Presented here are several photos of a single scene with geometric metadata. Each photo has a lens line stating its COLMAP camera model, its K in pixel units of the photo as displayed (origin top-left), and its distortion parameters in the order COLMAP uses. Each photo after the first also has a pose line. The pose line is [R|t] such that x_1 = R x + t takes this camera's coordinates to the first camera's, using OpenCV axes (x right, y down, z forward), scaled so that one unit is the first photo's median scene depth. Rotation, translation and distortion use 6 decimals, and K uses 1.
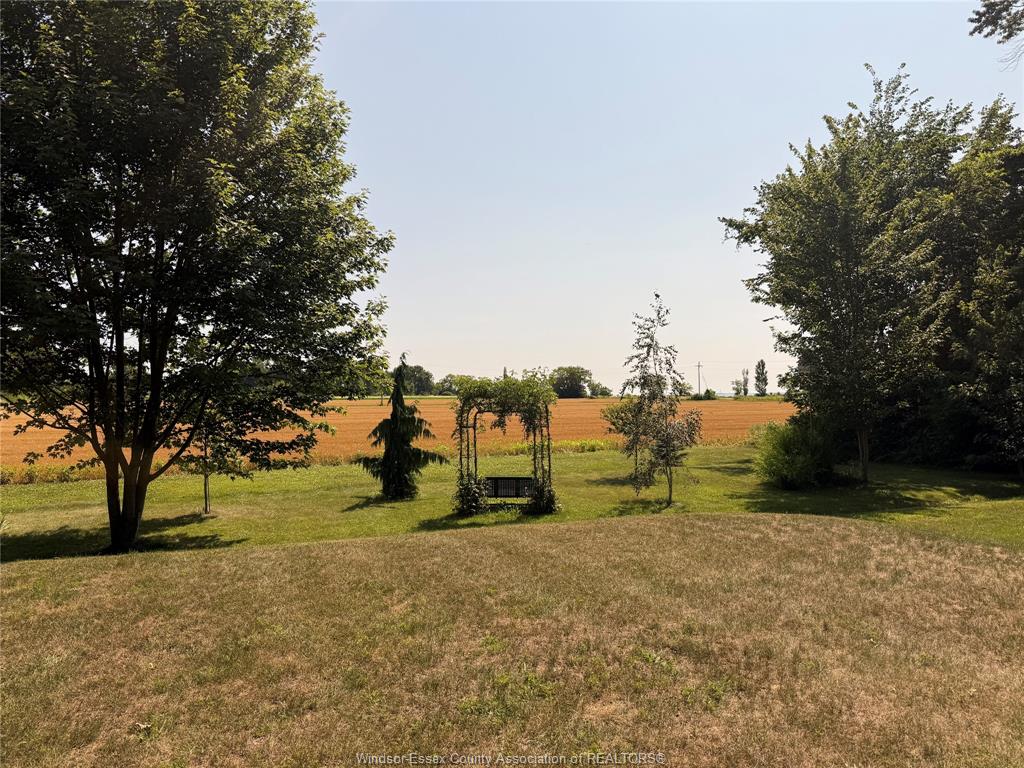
lens RADIAL K [[704.4, 0, 512.0], [0, 704.4, 384.0], [0, 0, 1]] dist [0.005526, -0.003061]
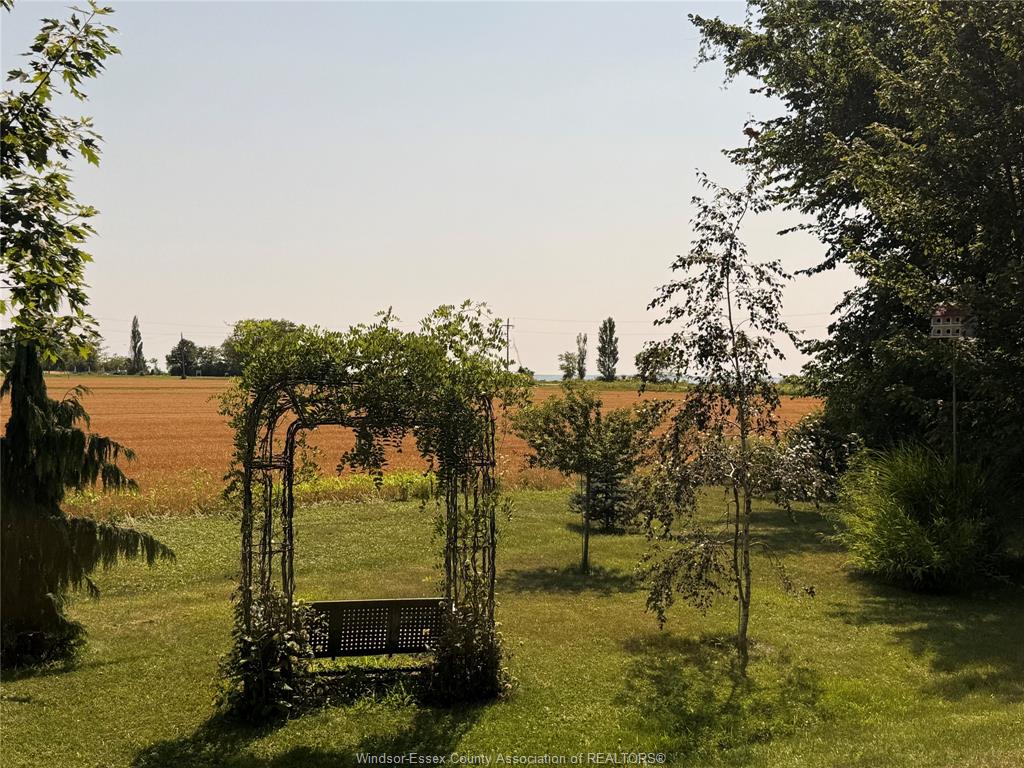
lens RADIAL K [[1254.1, 0, 512.0], [0, 1254.1, 384.0], [0, 0, 1]] dist [0.069513, 0.003128]
pose [[0.958089, 0.016464, 0.285998, -0.114556], [-0.023229, 0.999525, 0.020277, 0.004232], [-0.285528, -0.026071, 0.958016, 0.330355]]
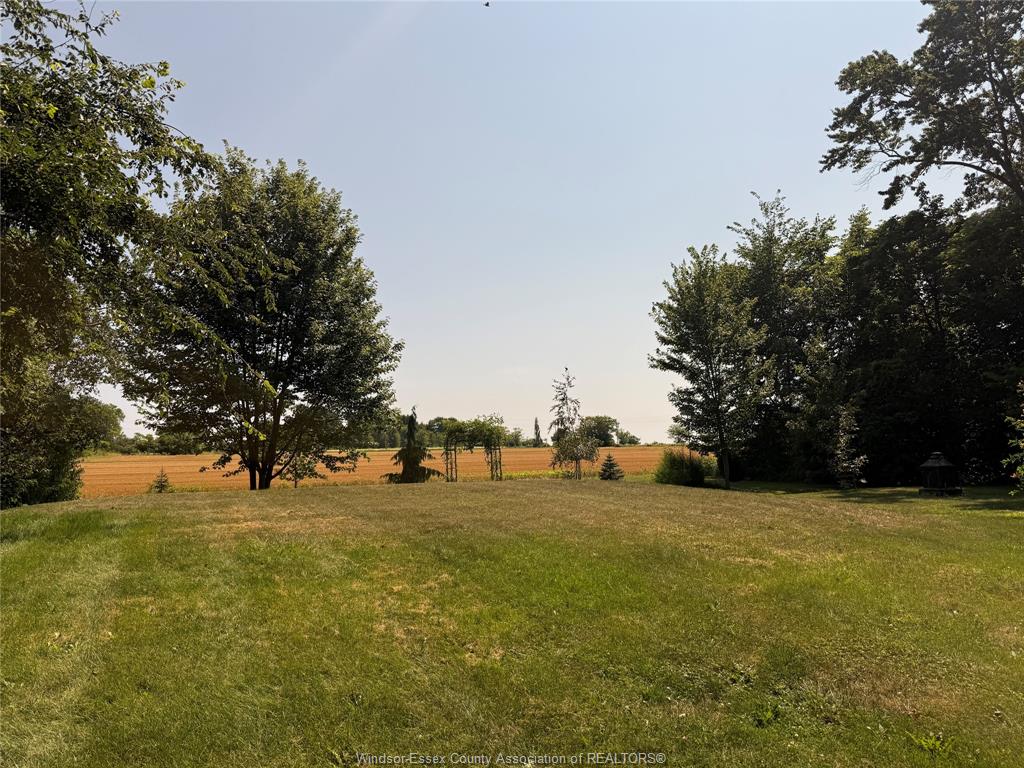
lens RADIAL K [[704.4, 0, 512.0], [0, 704.4, 384.0], [0, 0, 1]] dist [0.005526, -0.003061]
pose [[0.998313, -0.019611, -0.054653, 0.156555], [0.015560, 0.997167, -0.073595, 0.026431], [0.055942, 0.072621, 0.995790, -0.586137]]
